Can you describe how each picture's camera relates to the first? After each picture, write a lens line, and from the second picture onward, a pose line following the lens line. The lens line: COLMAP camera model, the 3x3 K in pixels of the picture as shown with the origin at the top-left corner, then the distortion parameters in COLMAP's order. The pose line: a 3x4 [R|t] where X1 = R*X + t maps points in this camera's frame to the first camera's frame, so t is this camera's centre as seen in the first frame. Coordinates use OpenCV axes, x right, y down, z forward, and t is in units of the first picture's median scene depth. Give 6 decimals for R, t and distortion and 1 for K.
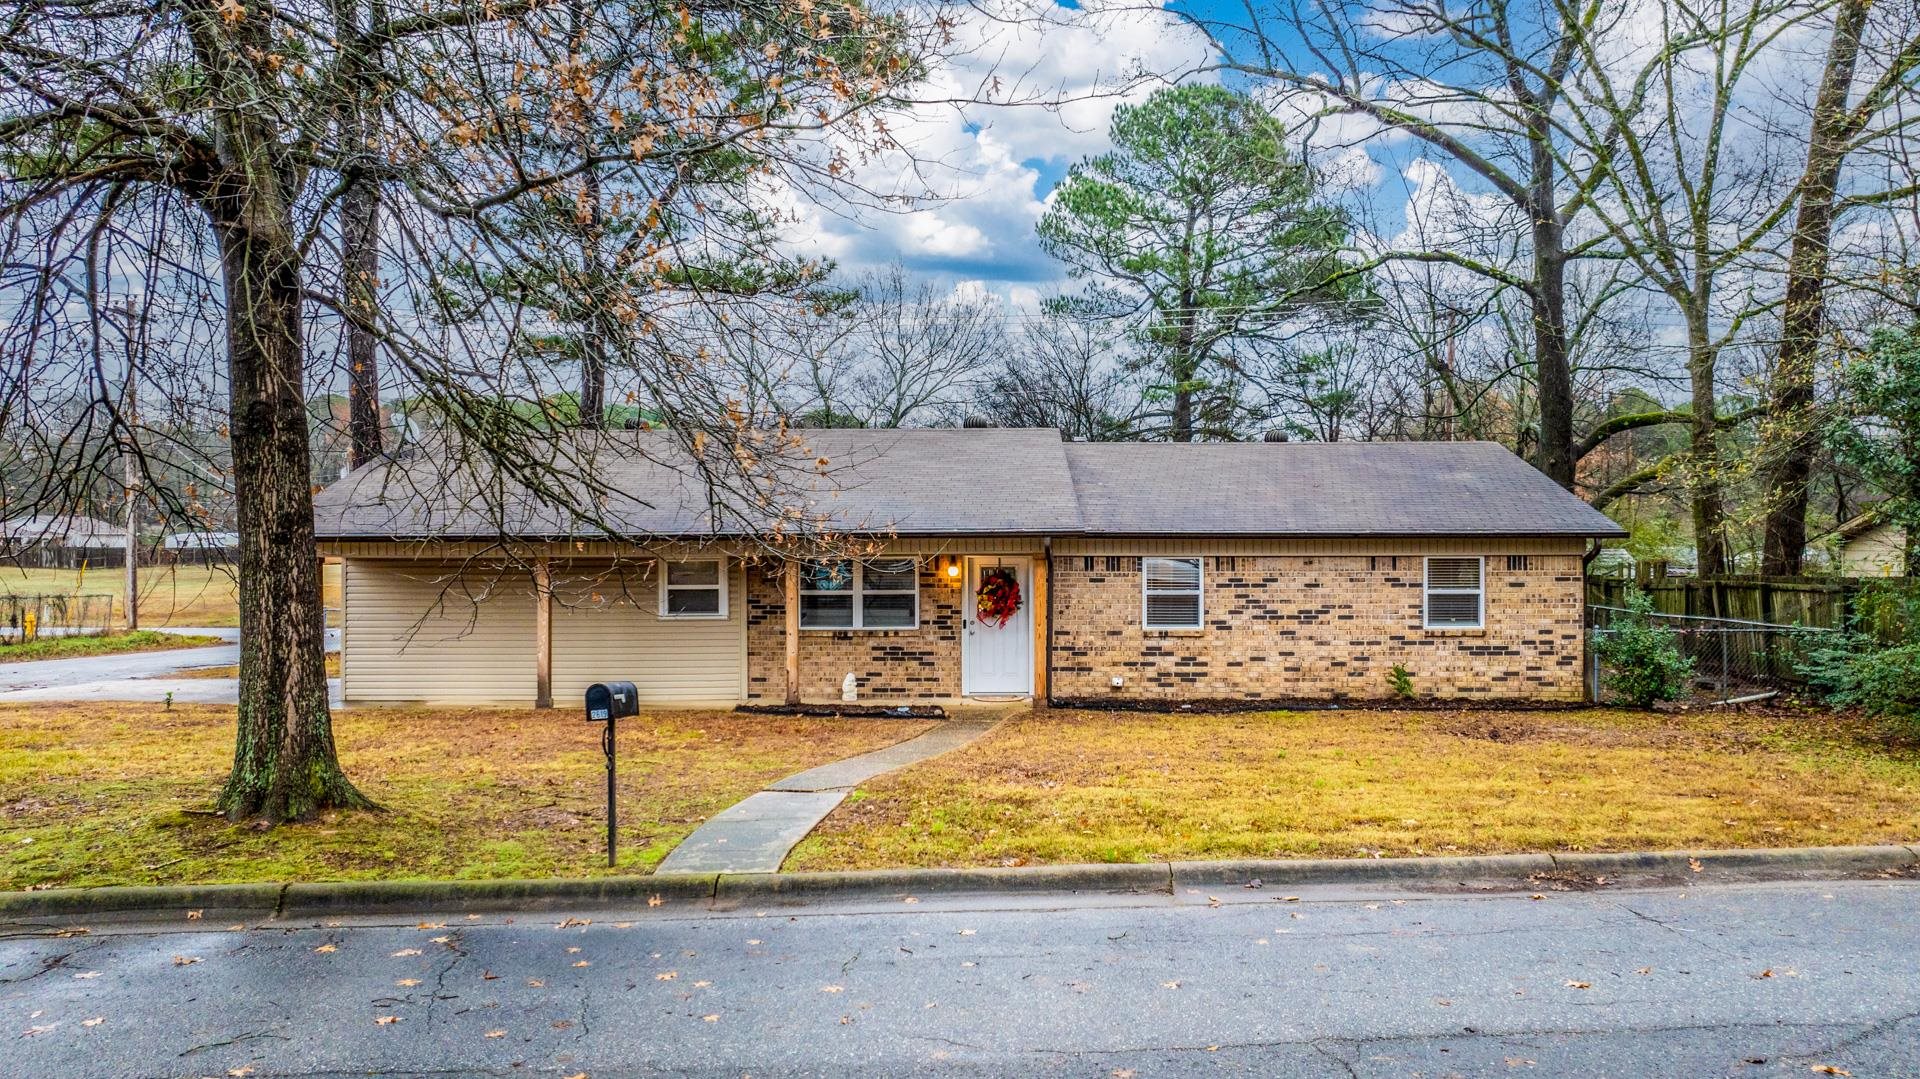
lens RADIAL K [[1355.3, 0, 965.6], [0, 1355.3, 540.6], [0, 0, 1]] dist [-0.002071, -0.001001]
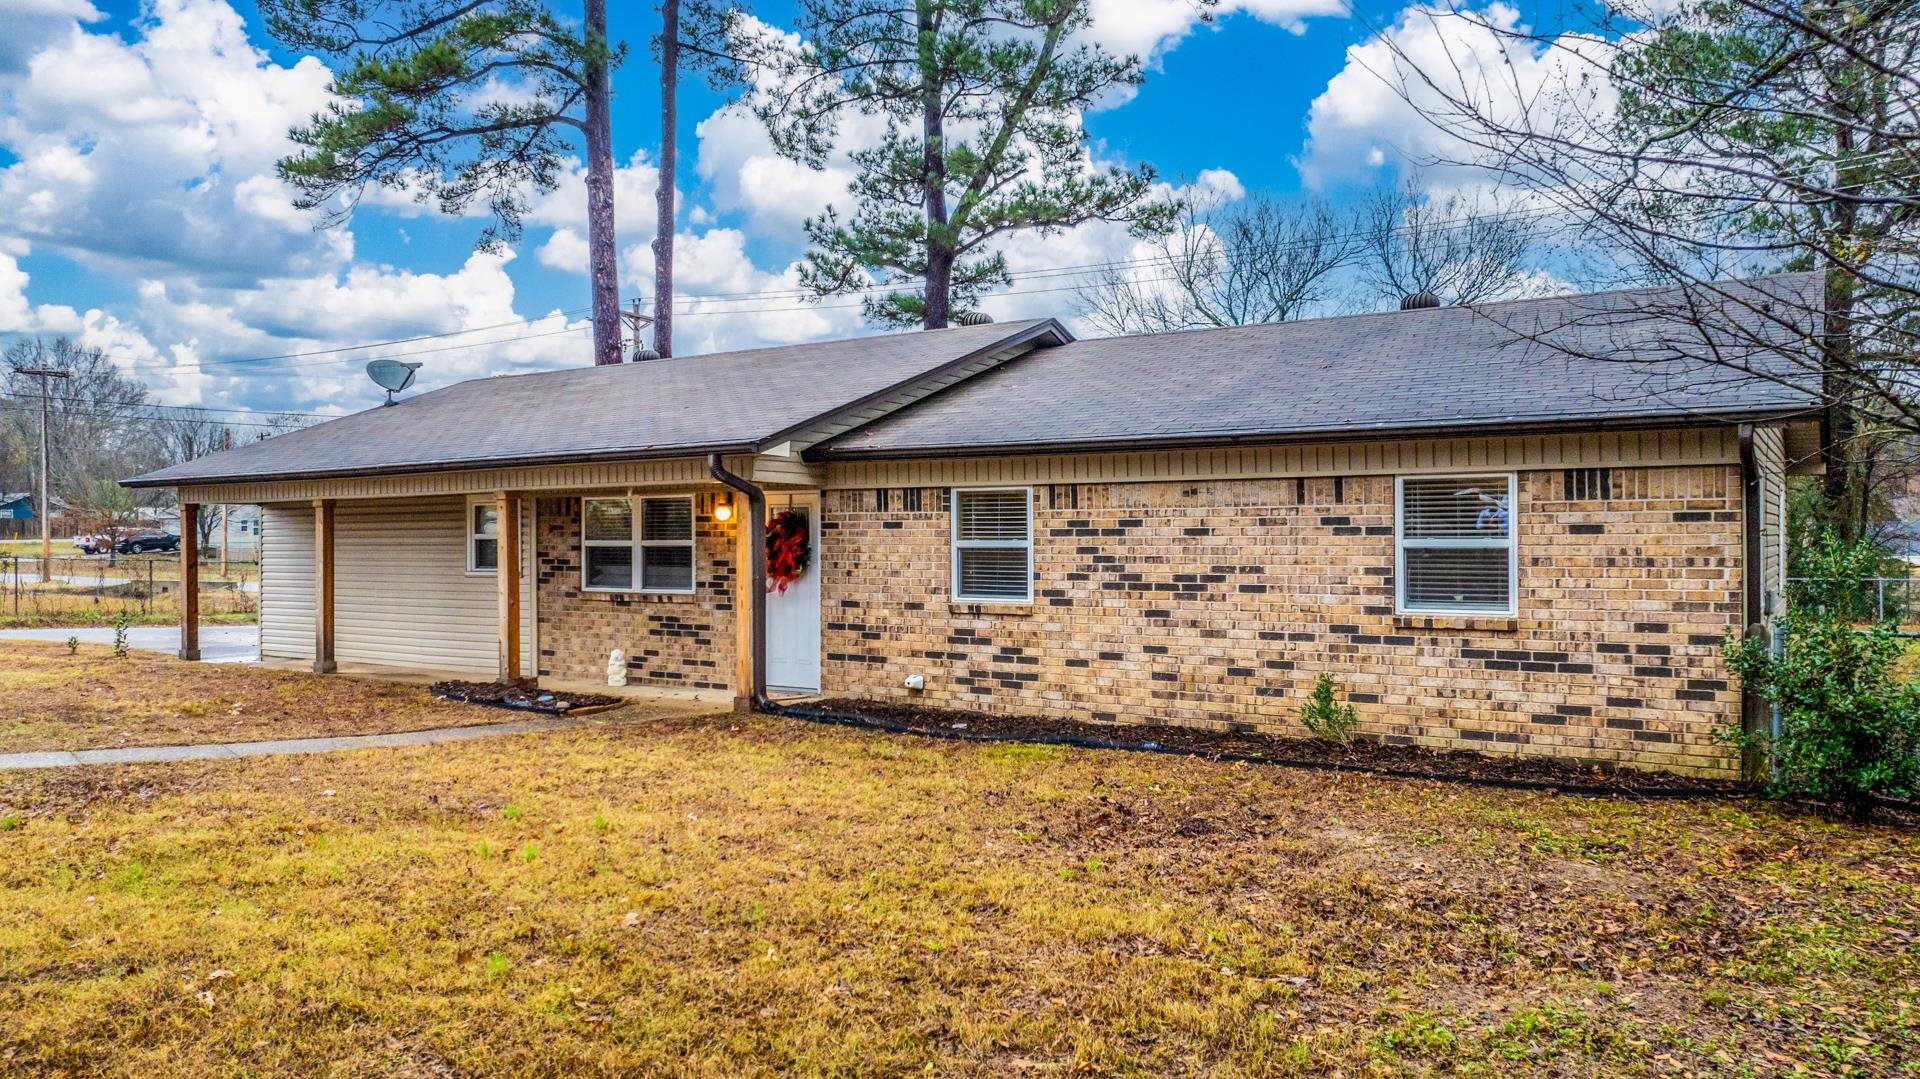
lens RADIAL K [[1355.3, 0, 951.2], [0, 1355.3, 539.4], [0, 0, 1]] dist [-0.002071, -0.001001]
pose [[0.839410, -0.000130, -0.543499, 0.479201], [0.001682, 0.999996, 0.002359, 0.034768], [0.543497, -0.002895, 0.839406, 0.464190]]
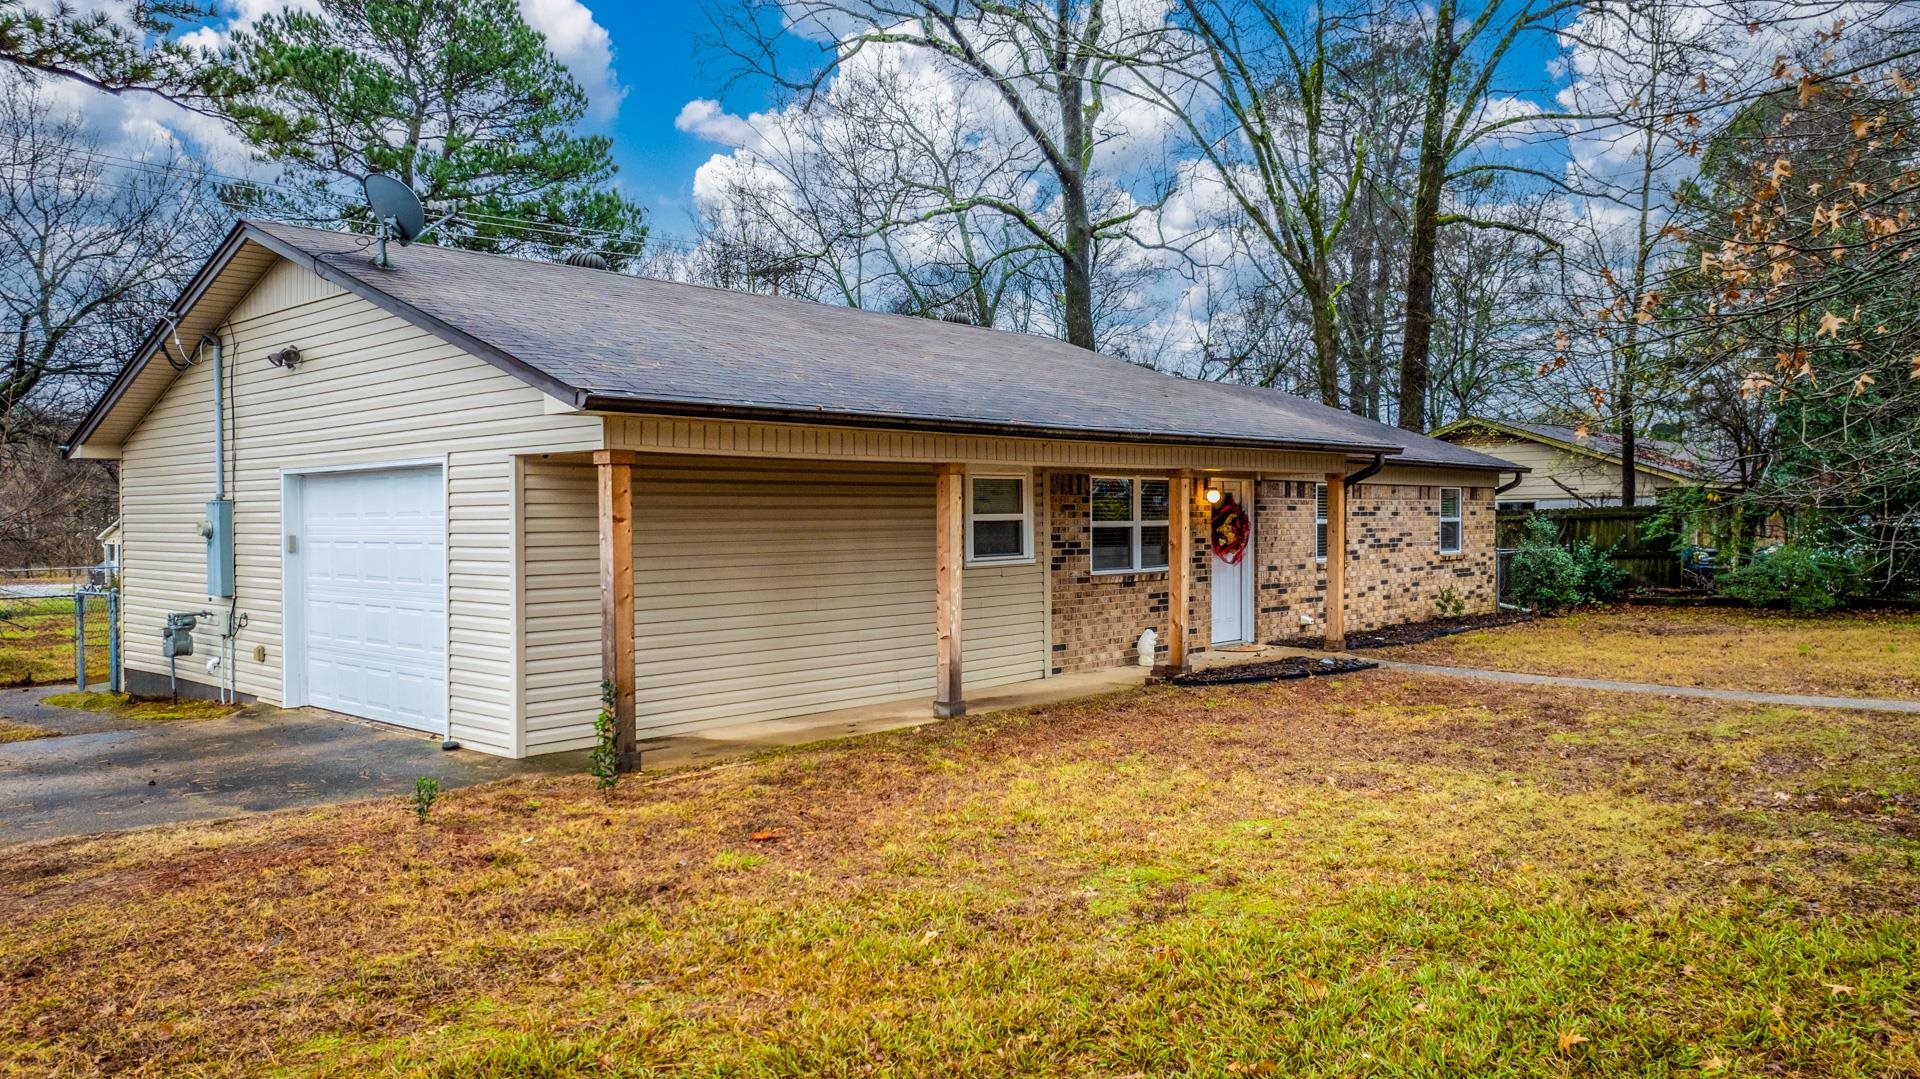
lens RADIAL K [[1355.3, 0, 962.7], [0, 1355.3, 536.4], [0, 0, 1]] dist [-0.002071, -0.001001]
pose [[0.660886, -0.013307, 0.750369, -0.720099], [0.004388, 0.999894, 0.013867, 0.034587], [-0.750474, -0.005872, 0.660874, 0.572138]]
